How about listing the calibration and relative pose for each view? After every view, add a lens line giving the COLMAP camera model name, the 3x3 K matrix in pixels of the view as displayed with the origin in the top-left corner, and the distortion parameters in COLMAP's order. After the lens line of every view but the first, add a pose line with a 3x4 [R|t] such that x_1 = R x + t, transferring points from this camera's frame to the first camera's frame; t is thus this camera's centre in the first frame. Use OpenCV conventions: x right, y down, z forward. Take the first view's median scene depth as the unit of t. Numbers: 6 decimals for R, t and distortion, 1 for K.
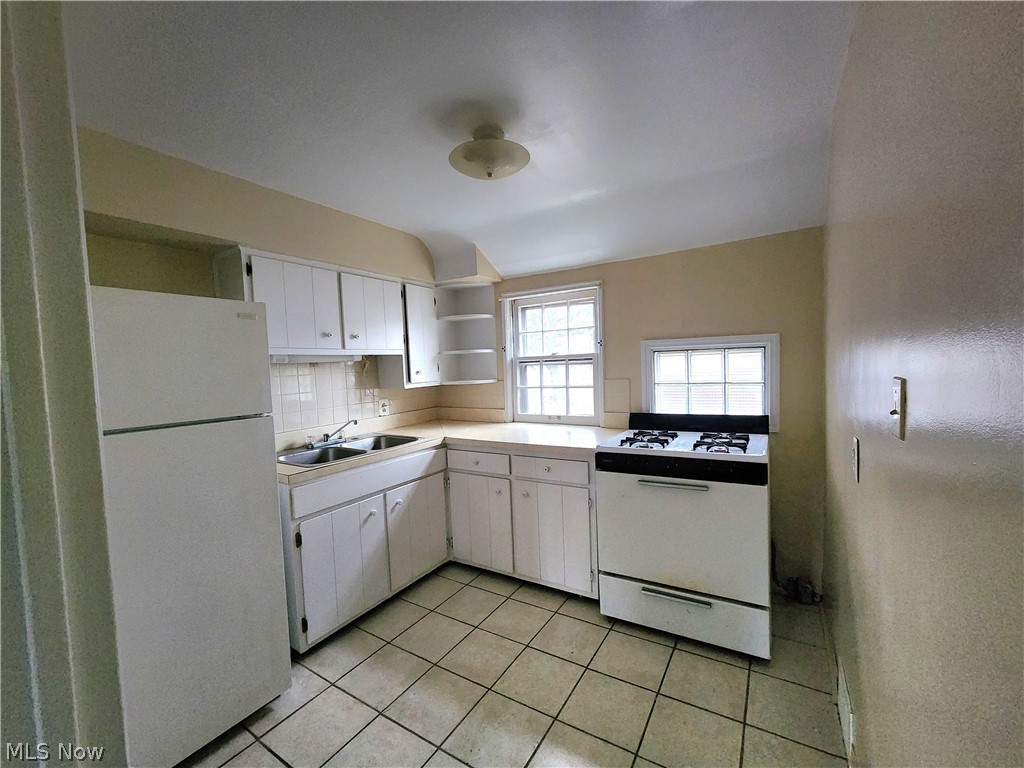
lens RADIAL K [[417.0, 0, 514.7], [0, 417.0, 388.5], [0, 0, 1]] dist [0.004634, 0.000157]
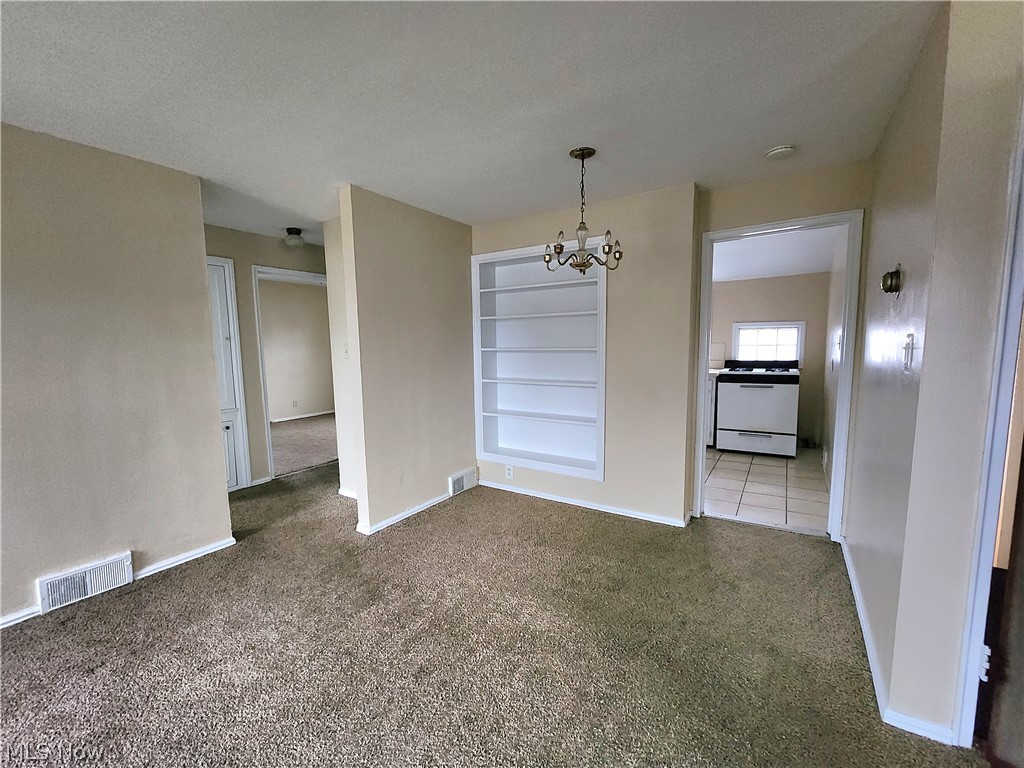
lens RADIAL K [[417.0, 0, 512.9], [0, 417.0, 387.6], [0, 0, 1]] dist [0.004634, 0.000157]
pose [[0.999682, 0.019070, -0.016469, -0.823945], [-0.018137, 0.998318, 0.055067, 0.117267], [0.017492, -0.054751, 0.998347, -1.180672]]
